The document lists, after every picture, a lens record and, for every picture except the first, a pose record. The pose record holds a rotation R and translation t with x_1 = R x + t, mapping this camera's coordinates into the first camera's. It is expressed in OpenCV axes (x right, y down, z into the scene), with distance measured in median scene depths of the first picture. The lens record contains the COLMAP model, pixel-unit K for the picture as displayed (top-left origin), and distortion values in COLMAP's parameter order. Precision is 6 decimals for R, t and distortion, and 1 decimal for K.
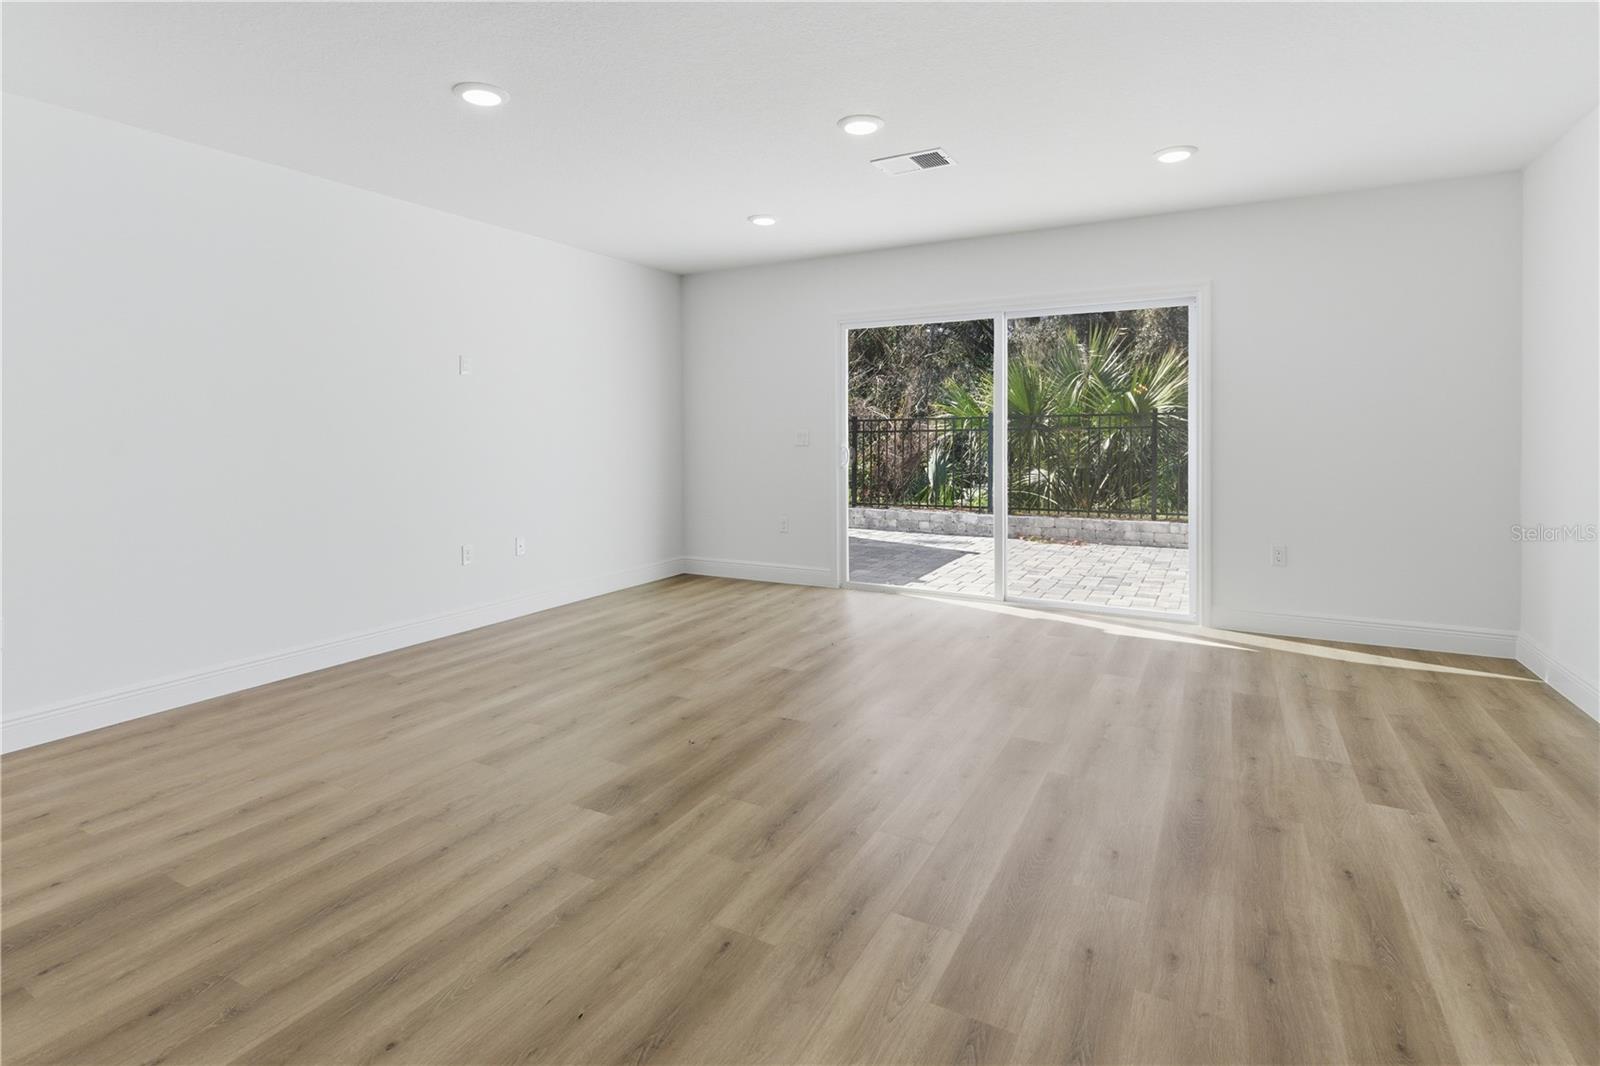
lens RADIAL K [[841.1, 0, 742.1], [0, 841.1, 430.3], [0, 0, 1]] dist [0.004618, -0.003844]
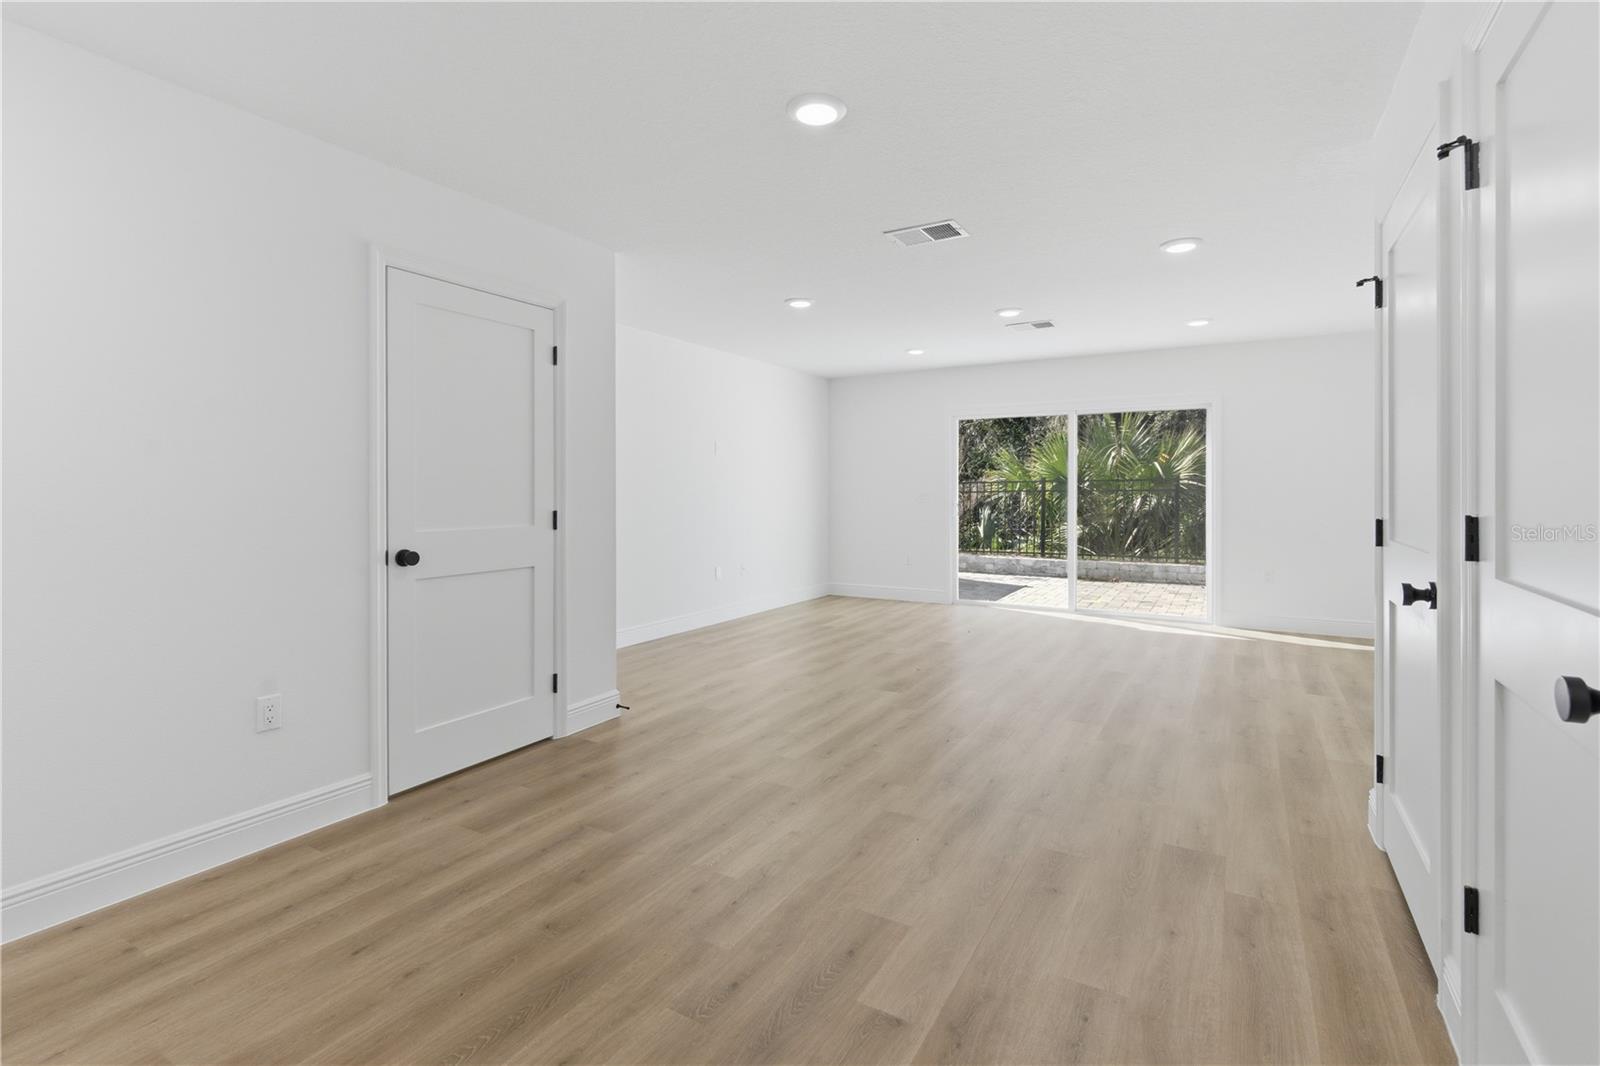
lens RADIAL K [[782.8, 0, 740.4], [0, 782.8, 486.2], [0, 0, 1]] dist [0.002798, -0.000713]
pose [[0.998967, 0.005416, -0.045108, -0.208751], [-0.005585, 0.999978, -0.003616, -0.003507], [0.045088, 0.003864, 0.998976, -0.380388]]
